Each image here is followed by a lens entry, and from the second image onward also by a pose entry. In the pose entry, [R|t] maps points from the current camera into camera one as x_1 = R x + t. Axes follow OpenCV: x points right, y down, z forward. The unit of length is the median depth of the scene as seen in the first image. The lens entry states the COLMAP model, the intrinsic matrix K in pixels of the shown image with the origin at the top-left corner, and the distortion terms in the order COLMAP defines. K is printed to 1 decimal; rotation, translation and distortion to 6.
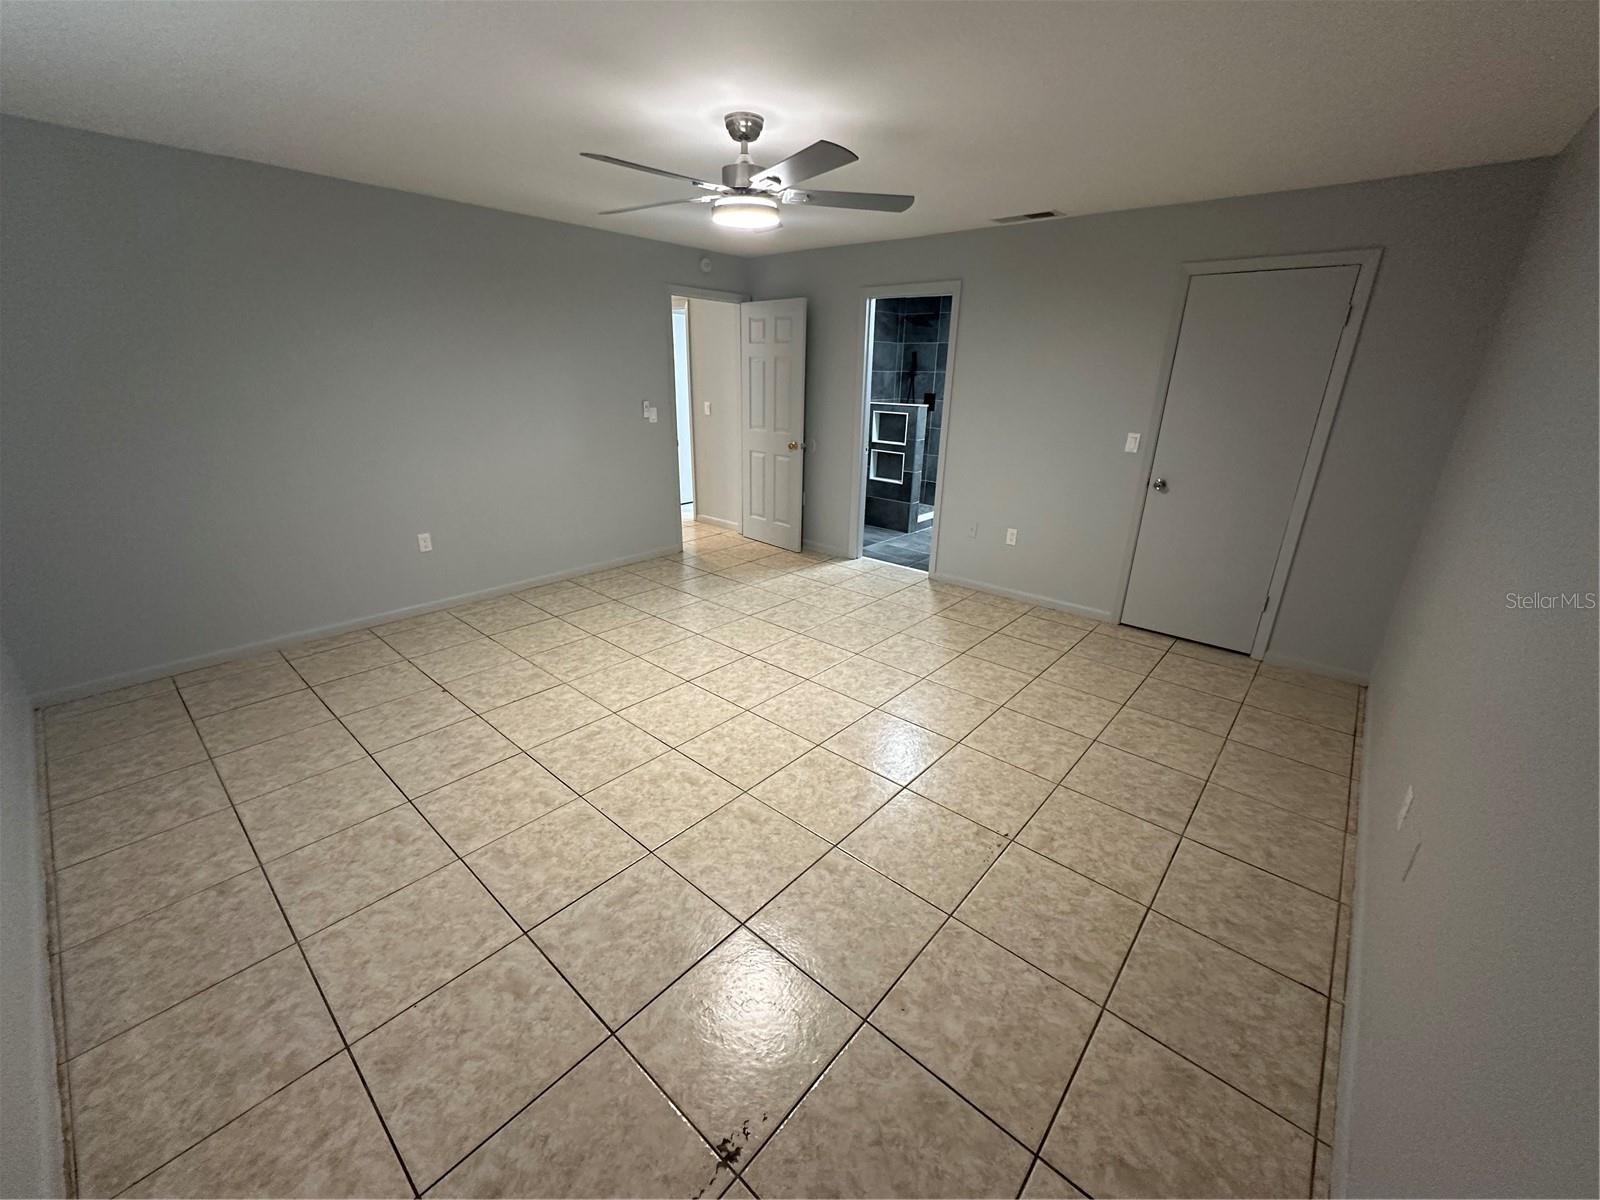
lens RADIAL K [[638.4, 0, 800.5], [0, 638.4, 598.2], [0, 0, 1]] dist [0.000238, 0.000014]
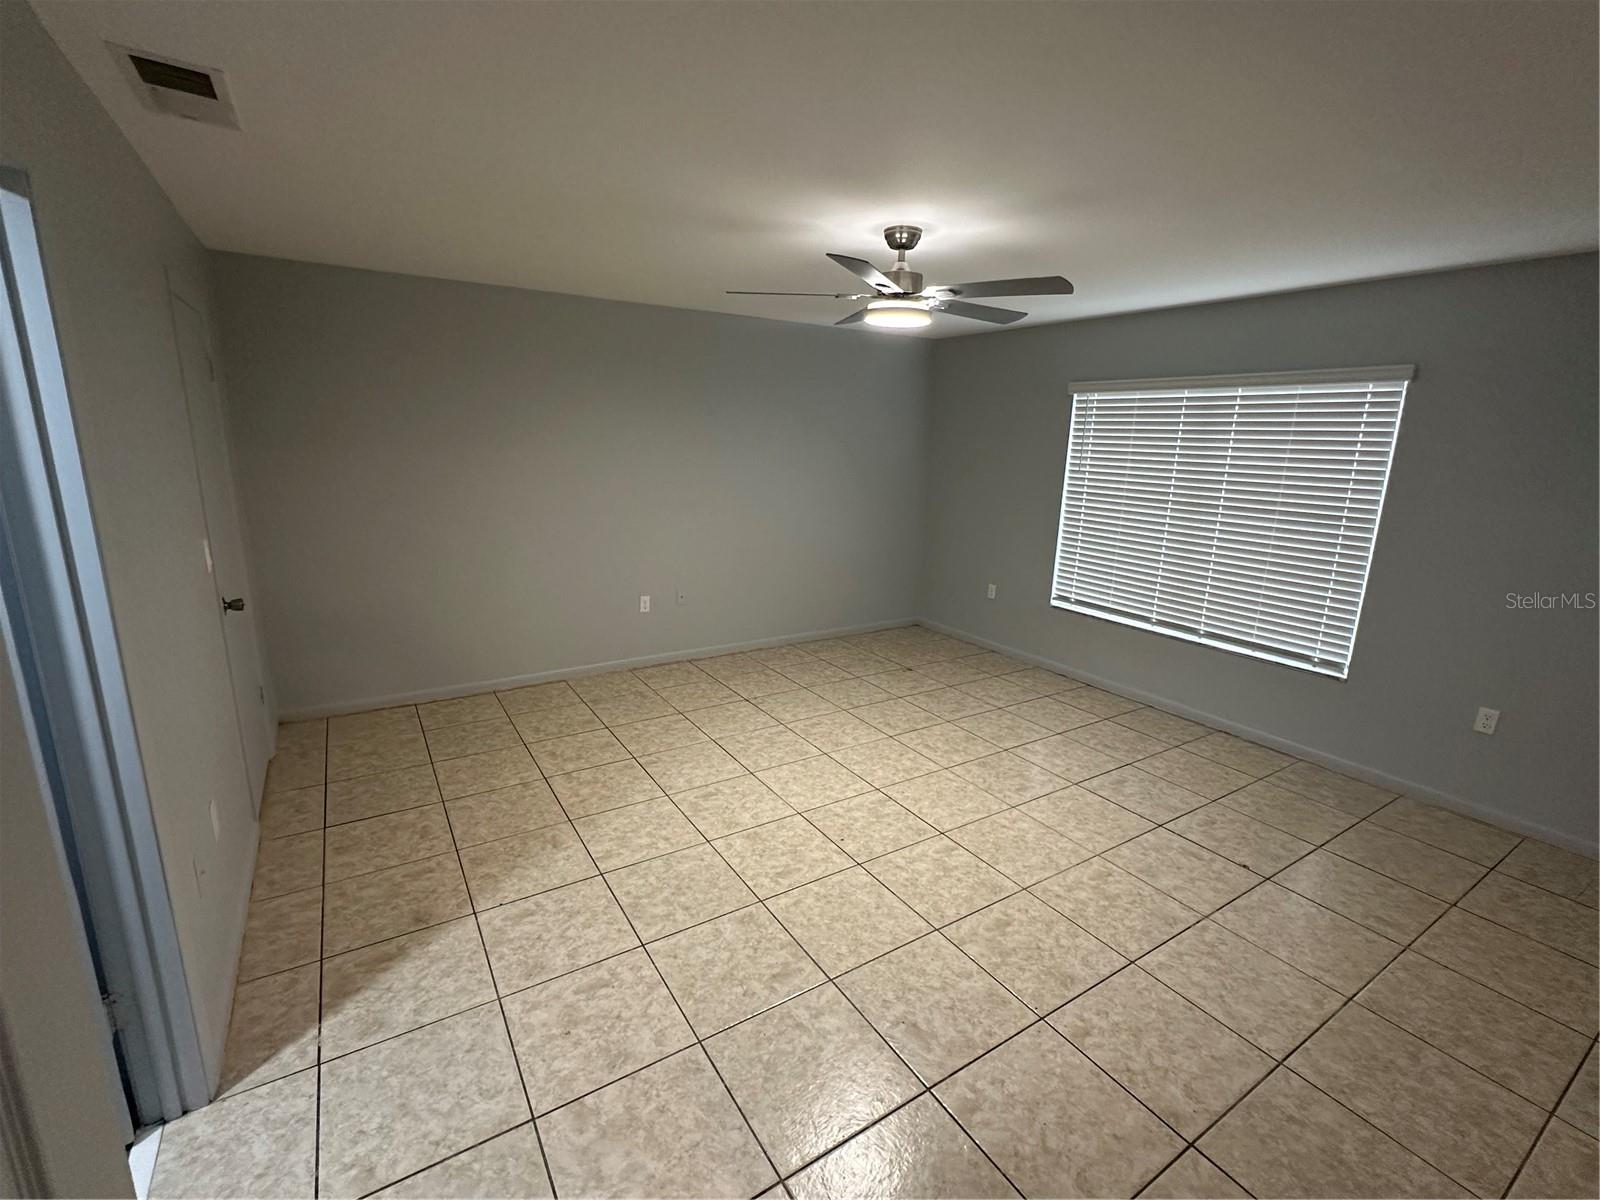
lens RADIAL K [[713.2, 0, 799.5], [0, 713.2, 599.0], [0, 0, 1]] dist [-0.000768, 0.000500]
pose [[-0.957792, -0.108437, 0.266224, -0.221345], [0.053338, 0.843002, 0.535260, -0.649013], [-0.282469, 0.526868, -0.801637, 1.698322]]
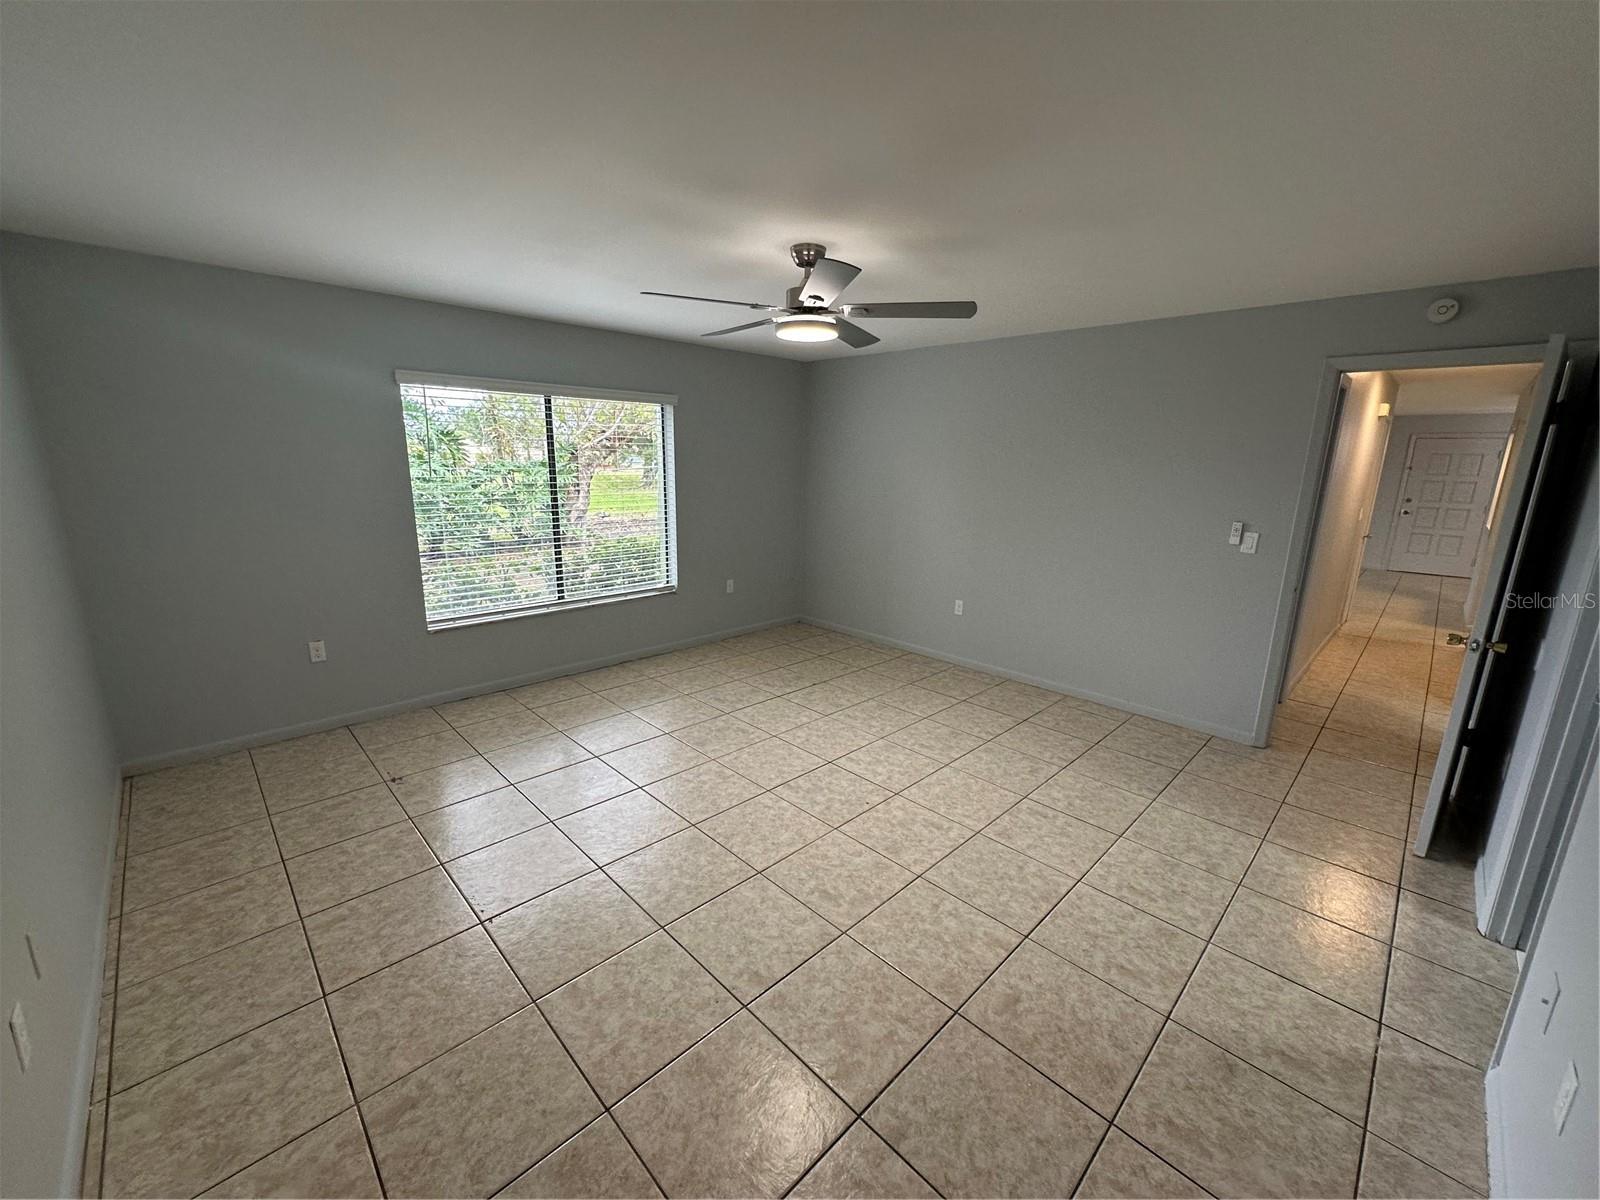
lens RADIAL K [[638.4, 0, 800.5], [0, 638.4, 598.2], [0, 0, 1]] dist [0.000238, 0.000014]
pose [[-0.075288, 0.195945, -0.977720, 0.814838], [-0.357826, 0.909890, 0.209905, -0.322488], [0.930748, 0.365657, 0.001611, 0.895601]]
